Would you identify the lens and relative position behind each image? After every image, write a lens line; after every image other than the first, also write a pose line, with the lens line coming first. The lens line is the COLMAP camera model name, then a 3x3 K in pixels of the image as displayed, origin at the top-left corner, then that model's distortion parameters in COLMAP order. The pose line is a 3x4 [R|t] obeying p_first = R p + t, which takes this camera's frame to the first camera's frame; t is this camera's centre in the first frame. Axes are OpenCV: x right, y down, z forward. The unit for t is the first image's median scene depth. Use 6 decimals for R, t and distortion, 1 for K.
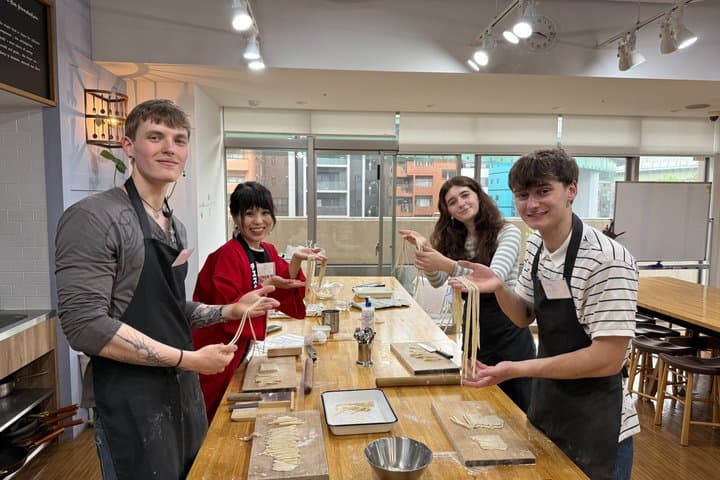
lens RADIAL K [[502.2, 0, 360.0], [0, 502.2, 240.0], [0, 0, 1]] dist [0.001194, -0.002878]
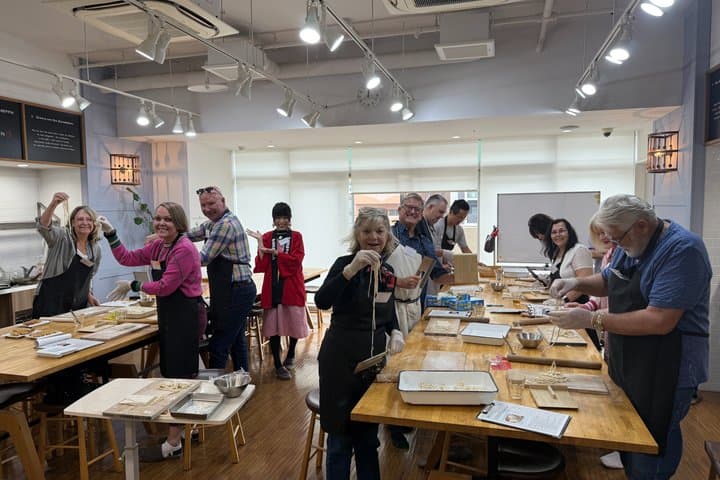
lens RADIAL K [[502.2, 0, 360.0], [0, 502.2, 240.0], [0, 0, 1]] dist [0.001194, -0.002878]
pose [[0.933460, 0.002632, -0.358671, 0.537770], [-0.012256, 0.999623, -0.024561, 0.021641], [0.358471, 0.027323, 0.933141, -0.198287]]
